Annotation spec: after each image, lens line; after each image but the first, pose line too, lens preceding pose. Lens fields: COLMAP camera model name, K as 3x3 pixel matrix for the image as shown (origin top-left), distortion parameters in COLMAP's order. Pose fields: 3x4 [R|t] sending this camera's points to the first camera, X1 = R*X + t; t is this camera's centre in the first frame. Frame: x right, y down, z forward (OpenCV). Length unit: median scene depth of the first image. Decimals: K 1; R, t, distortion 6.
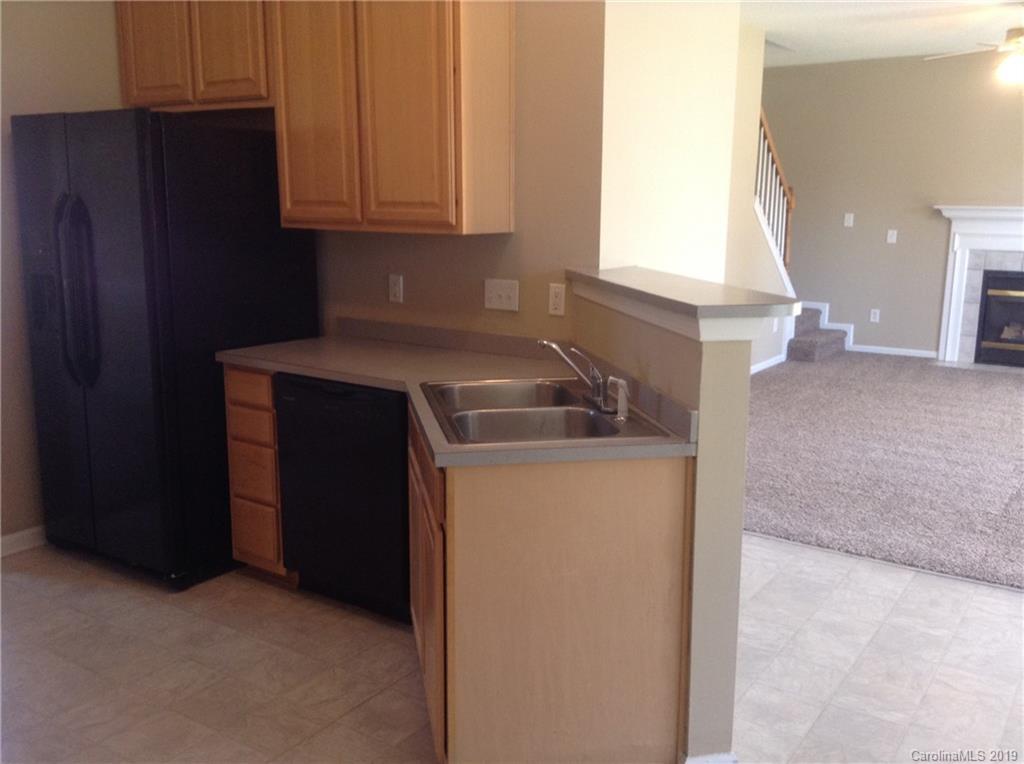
lens RADIAL K [[931.1, 0, 514.3], [0, 931.1, 383.6], [0, 0, 1]] dist [0.173859, -0.377398]
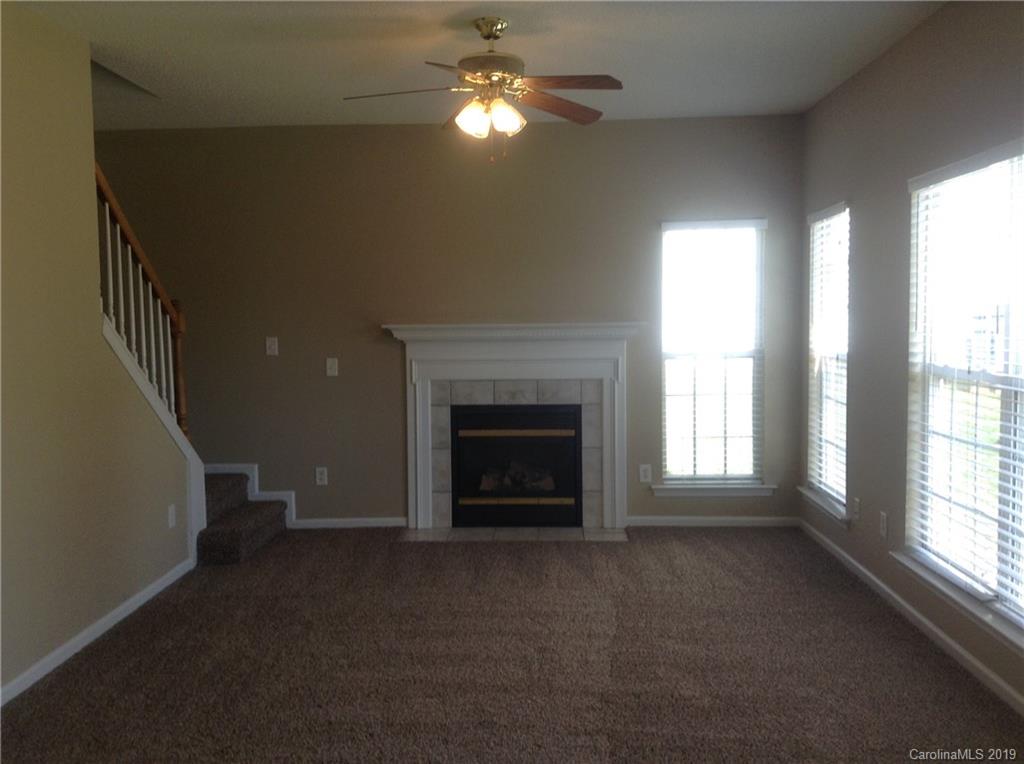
lens RADIAL K [[931.1, 0, 514.3], [0, 931.1, 383.6], [0, 0, 1]] dist [0.173859, -0.377398]
pose [[0.844686, -0.057435, 0.532172, 0.136493], [0.121446, 0.988862, -0.086040, -0.065558], [-0.521303, 0.137307, 0.842253, 0.332850]]
